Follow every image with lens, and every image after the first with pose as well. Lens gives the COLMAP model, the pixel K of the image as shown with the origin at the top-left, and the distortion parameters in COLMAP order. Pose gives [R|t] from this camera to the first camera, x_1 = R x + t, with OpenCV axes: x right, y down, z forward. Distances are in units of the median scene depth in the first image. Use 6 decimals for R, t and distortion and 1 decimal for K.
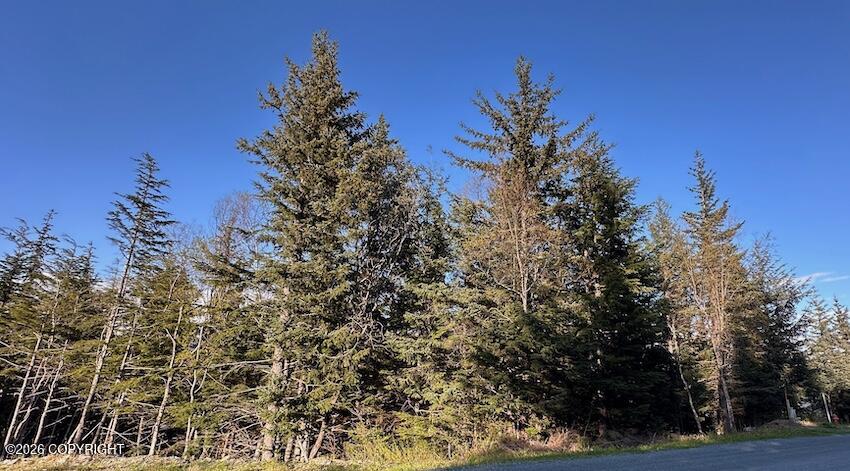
lens RADIAL K [[339.5, 0, 424.1], [0, 339.5, 240.6], [0, 0, 1]] dist [0.002185, 0.000495]
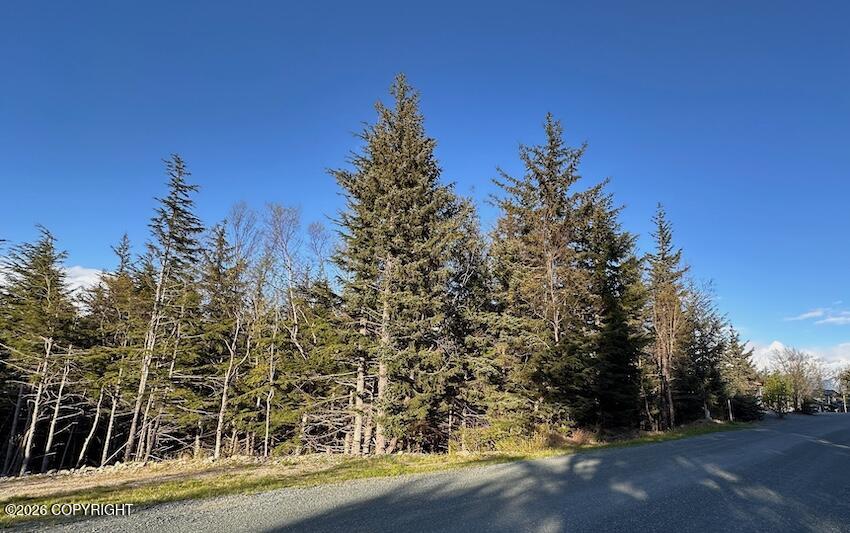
lens RADIAL K [[346.0, 0, 427.3], [0, 346.0, 262.5], [0, 0, 1]] dist [0.004478, 0.000463]
pose [[0.981142, 0.071145, 0.179717, -0.288509], [-0.081285, 0.995451, 0.049694, -0.063729], [-0.175364, -0.063365, 0.982462, -0.106081]]
